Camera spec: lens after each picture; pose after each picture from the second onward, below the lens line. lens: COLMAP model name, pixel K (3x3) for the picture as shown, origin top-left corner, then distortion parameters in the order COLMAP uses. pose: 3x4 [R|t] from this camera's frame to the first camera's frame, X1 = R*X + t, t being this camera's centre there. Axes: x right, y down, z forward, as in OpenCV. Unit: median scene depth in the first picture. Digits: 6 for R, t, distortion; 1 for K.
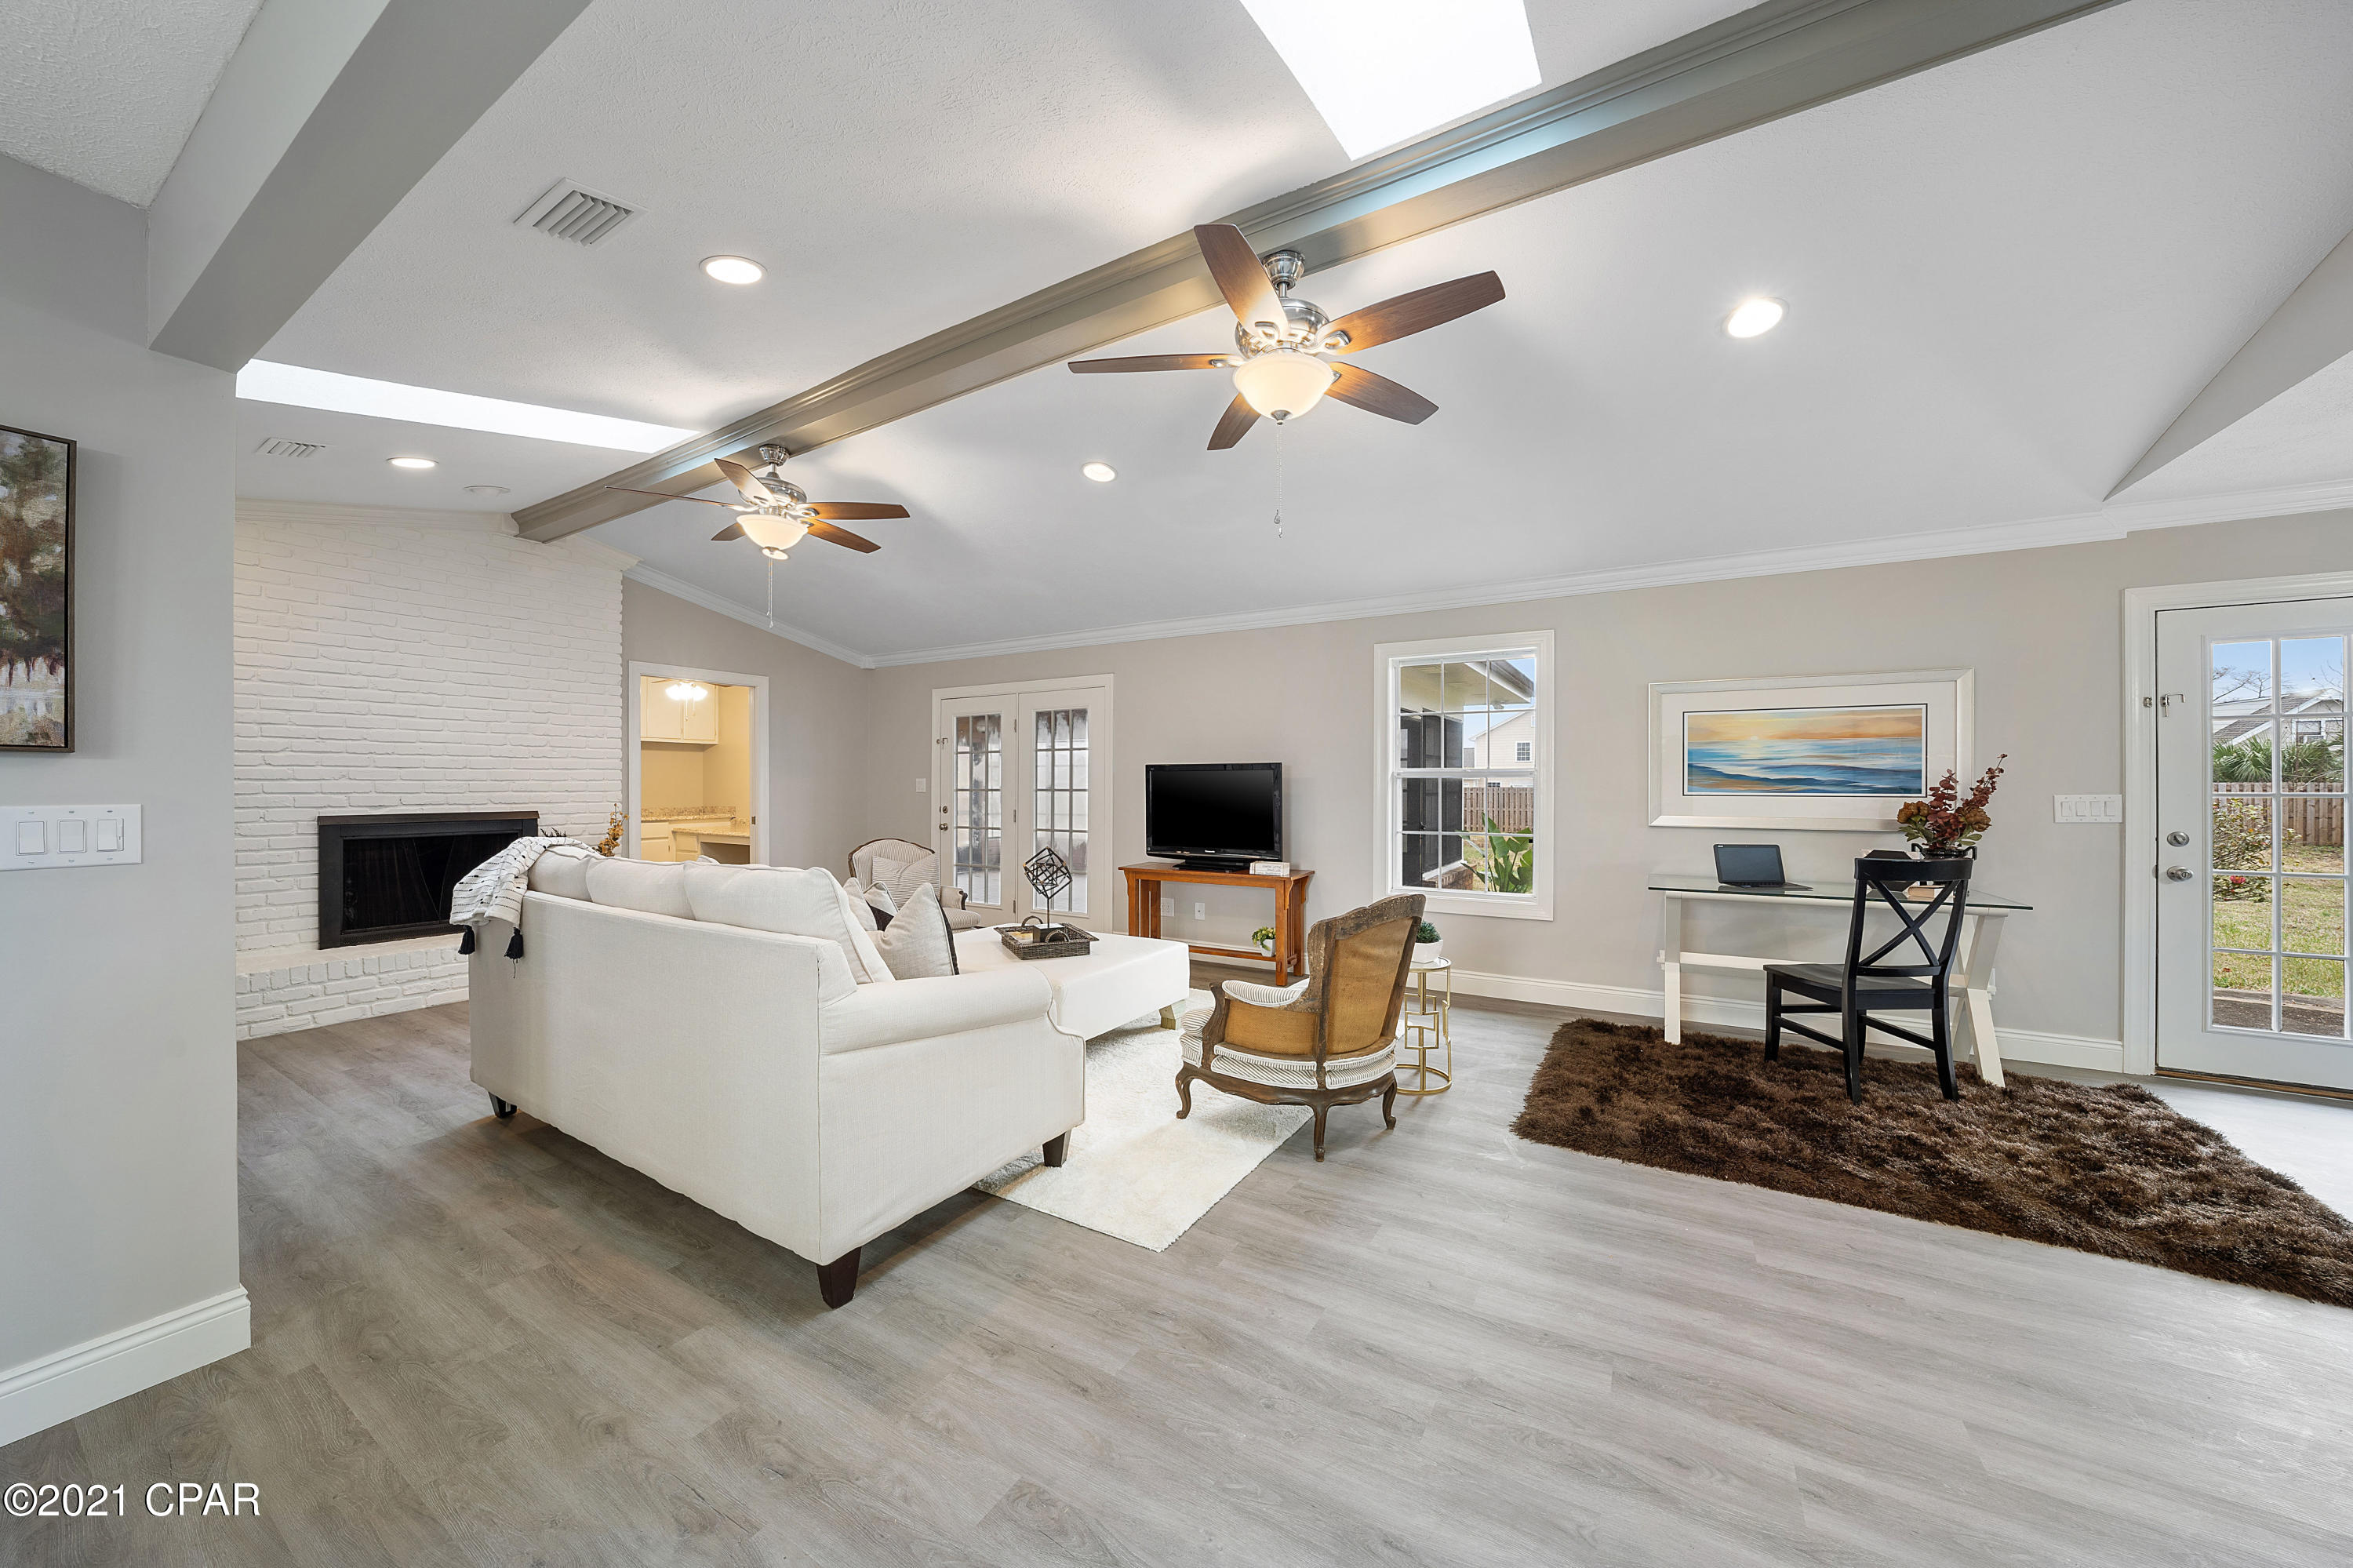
lens RADIAL K [[812.4, 0, 1162.8], [0, 812.4, 781.6], [0, 0, 1]] dist [-0.012104, 0.000796]
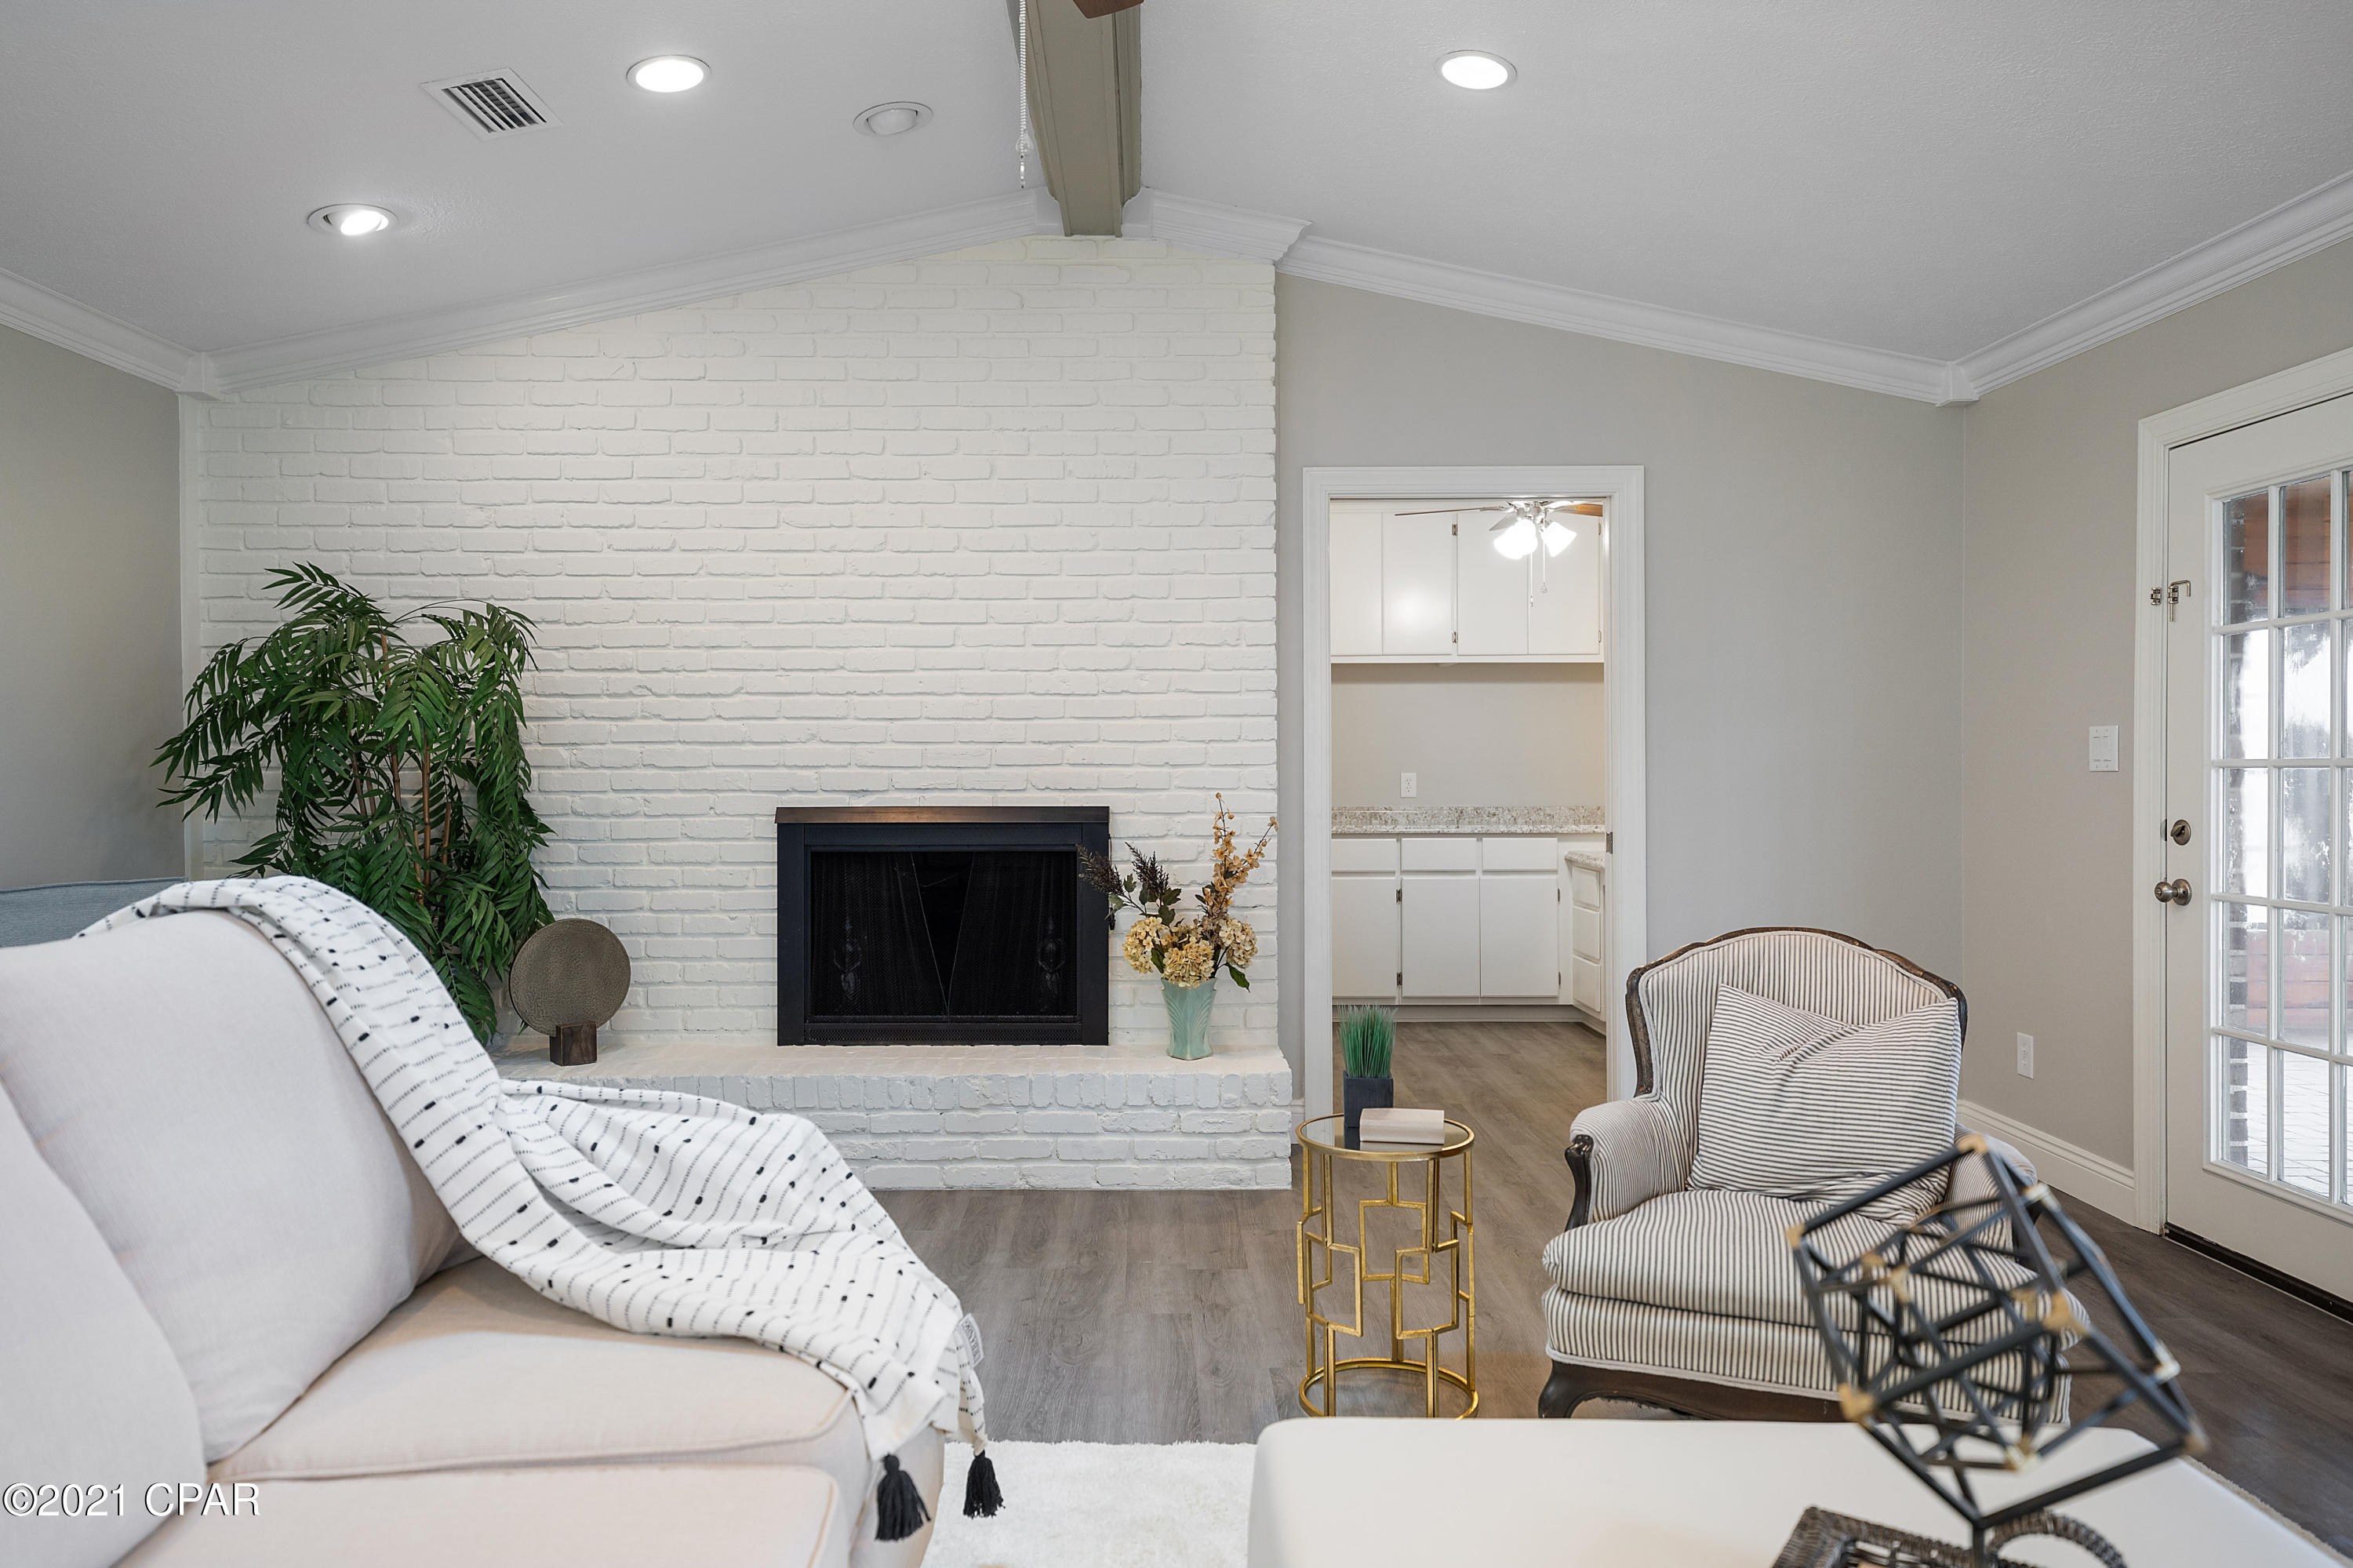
lens RADIAL K [[1567.1, 0, 1148.1], [0, 1567.1, 771.4], [0, 0, 1]] dist [0.028656, 0.001897]
pose [[0.530699, 0.001905, -0.847558, 0.027441], [0.005342, 0.999970, 0.005593, 0.017948], [0.847543, -0.007496, 0.530673, 0.885677]]
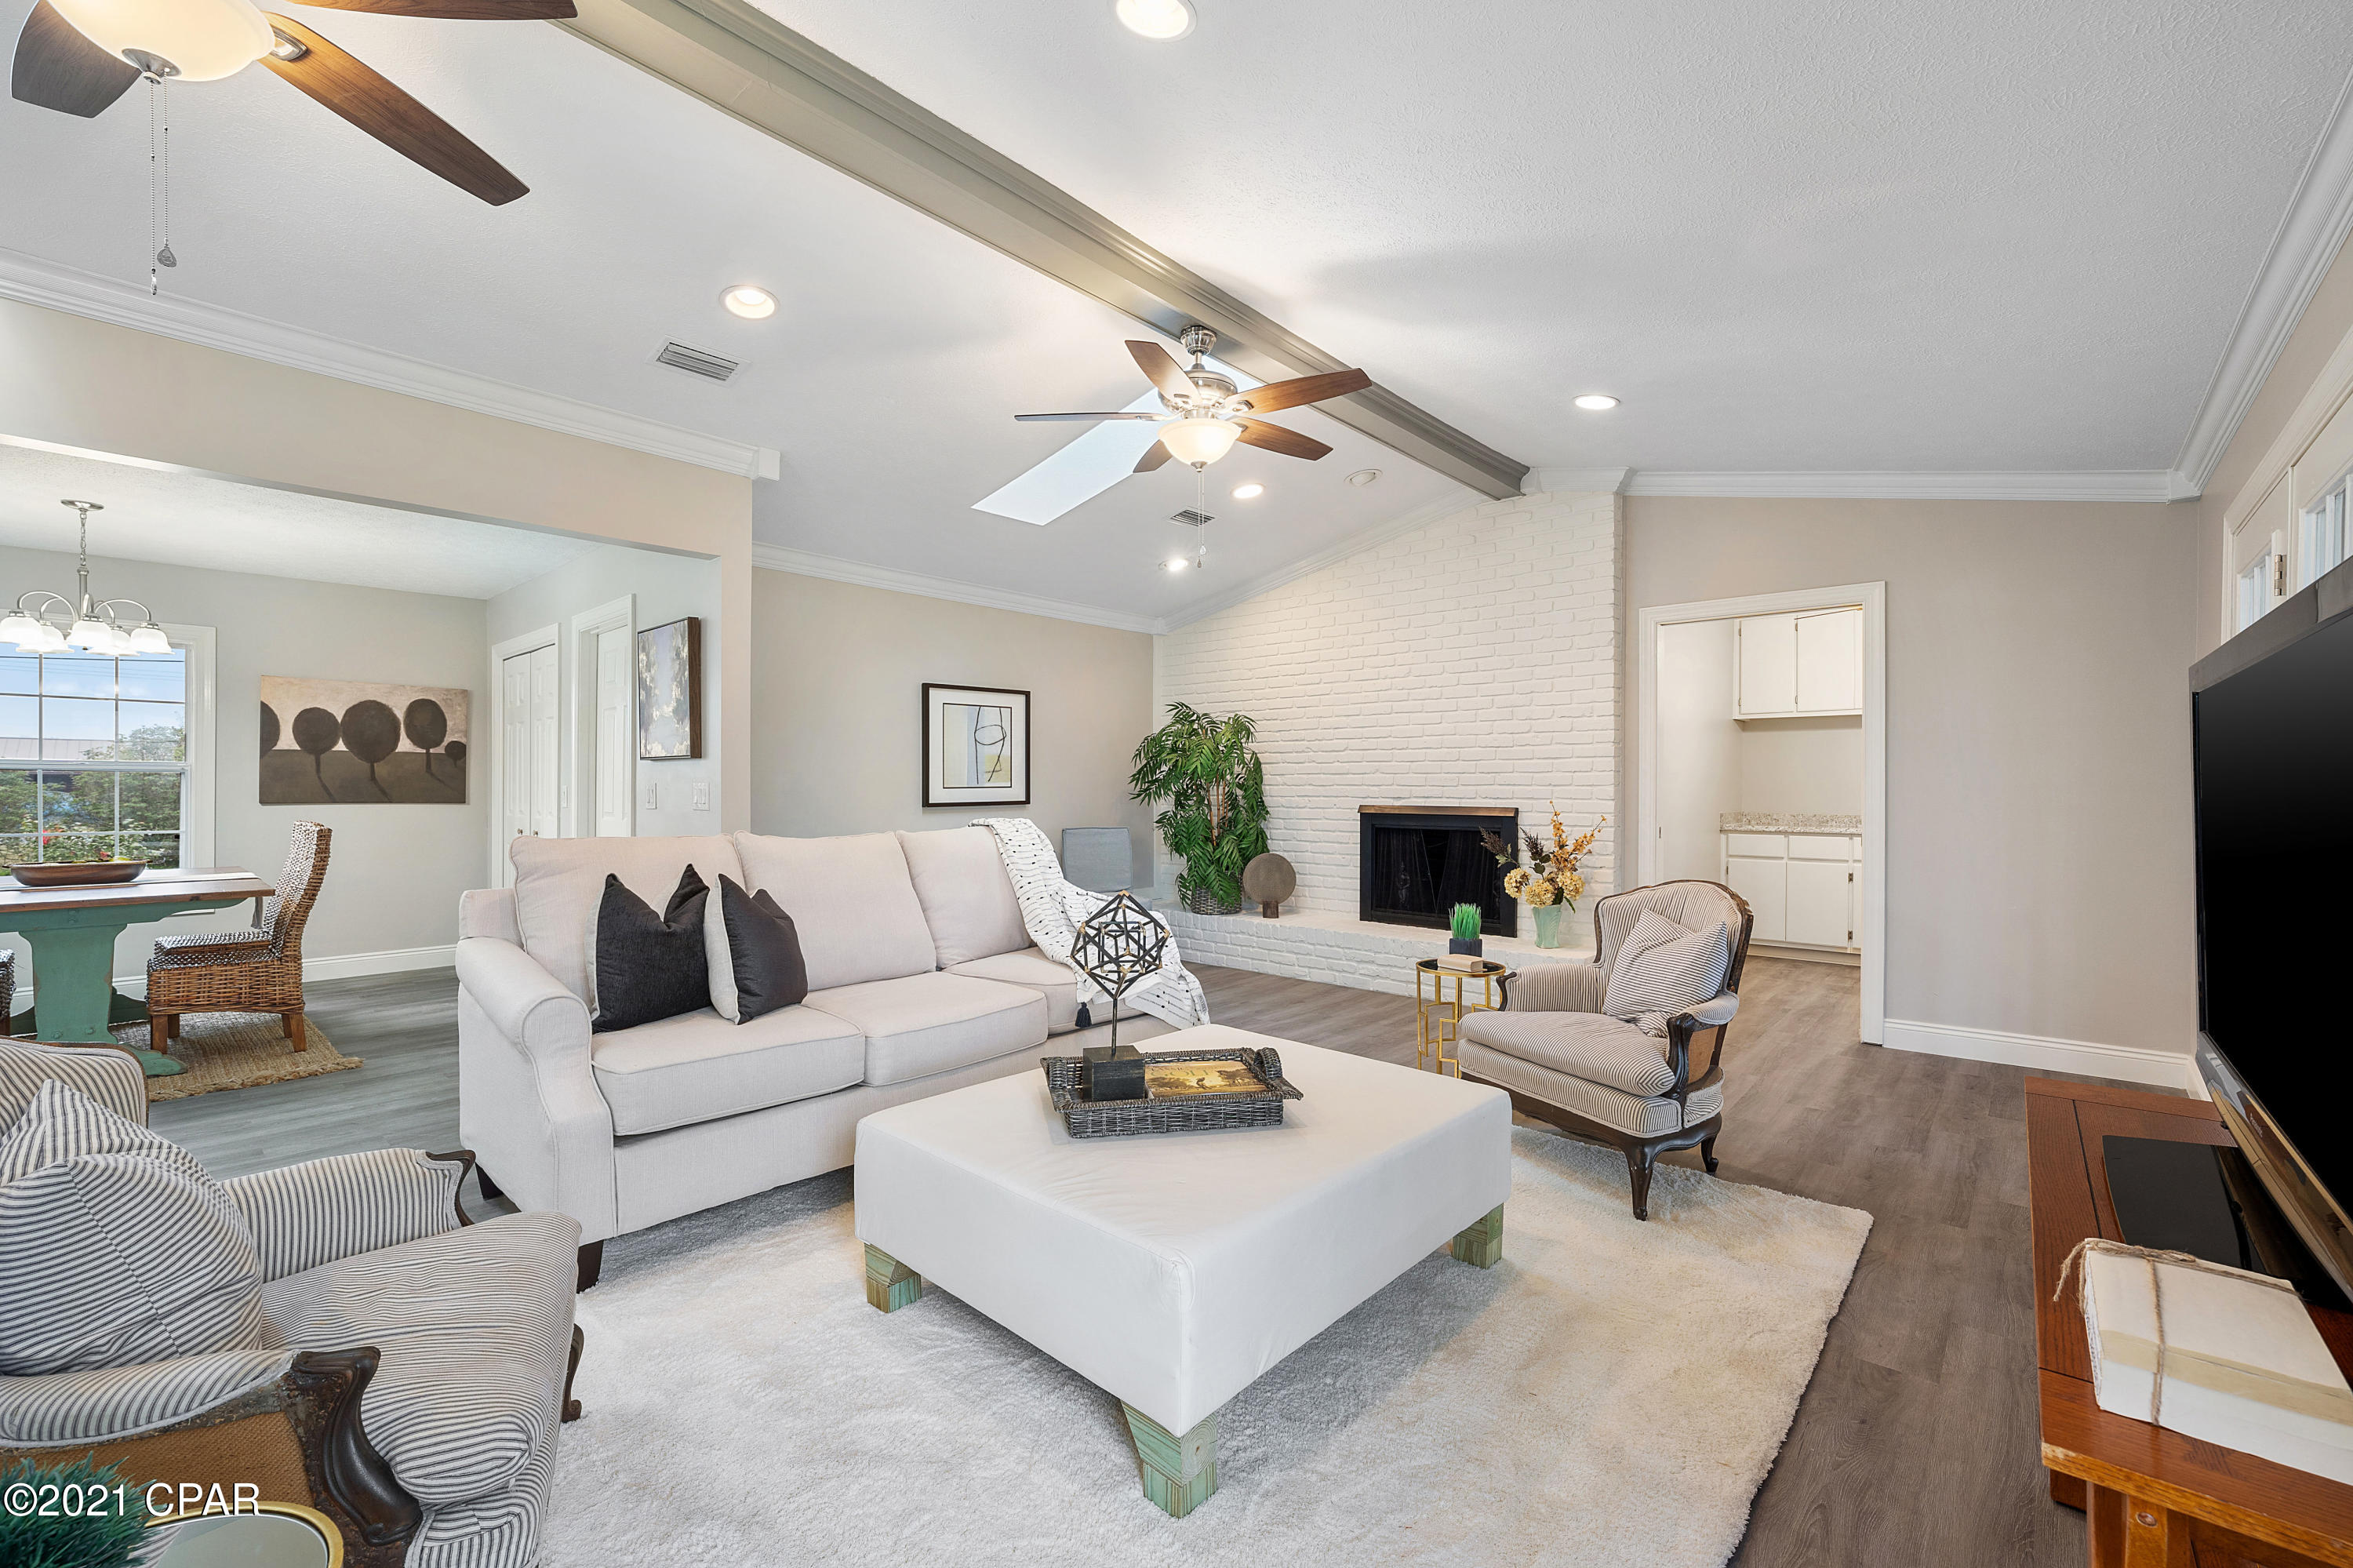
lens RADIAL K [[976.4, 0, 1177.3], [0, 976.4, 792.1], [0, 0, 1]] dist [-0.001447, 0.000987]
pose [[-0.173452, 0.006464, -0.984821, 0.534242], [0.001815, 0.999979, 0.006244, 0.020964], [0.984841, -0.000705, -0.173460, 1.371037]]
